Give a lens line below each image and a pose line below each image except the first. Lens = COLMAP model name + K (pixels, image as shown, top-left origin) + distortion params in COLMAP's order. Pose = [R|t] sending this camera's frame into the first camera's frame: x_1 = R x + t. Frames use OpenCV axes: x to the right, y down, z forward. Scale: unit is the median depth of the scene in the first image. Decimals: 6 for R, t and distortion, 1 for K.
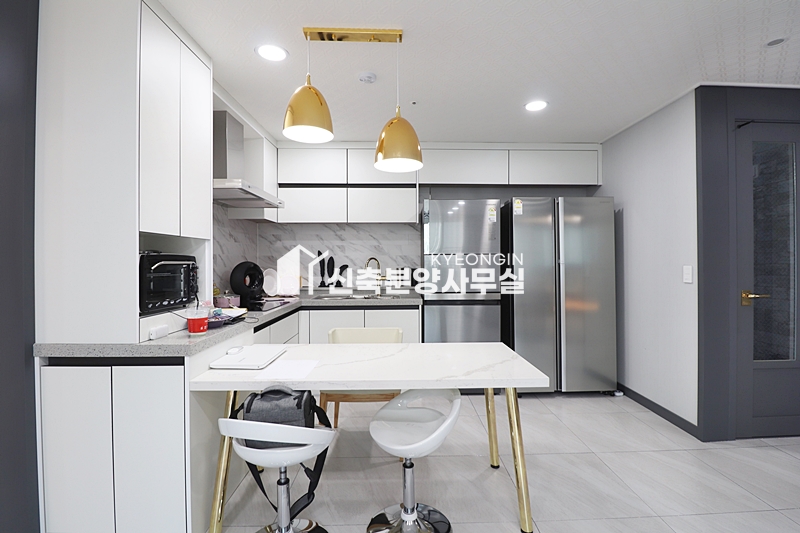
lens RADIAL K [[370.7, 0, 408.5], [0, 370.7, 261.2], [0, 0, 1]] dist [-0.001625, -0.000197]
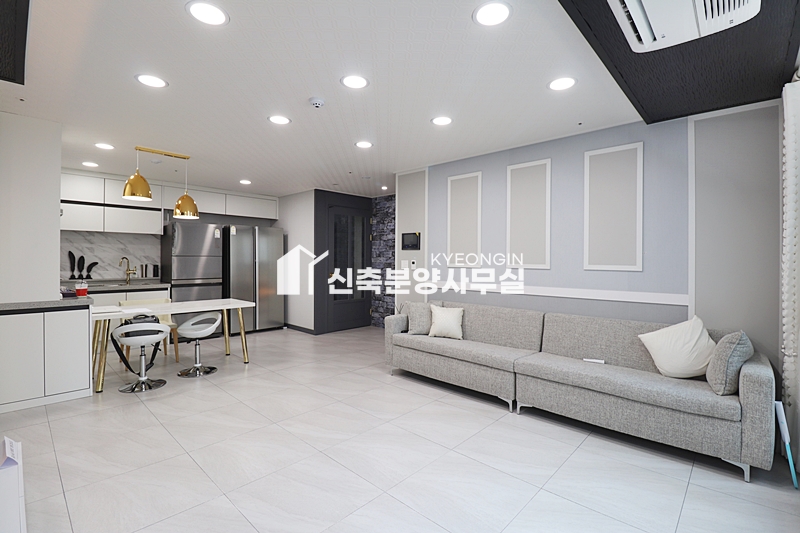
lens RADIAL K [[370.7, 0, 408.5], [0, 370.7, 261.2], [0, 0, 1]] dist [-0.001625, -0.000197]
pose [[0.699500, 0.004778, 0.714617, -0.354567], [-0.012180, 0.999912, 0.005238, -0.015148], [-0.714529, -0.012368, 0.699497, -0.781019]]
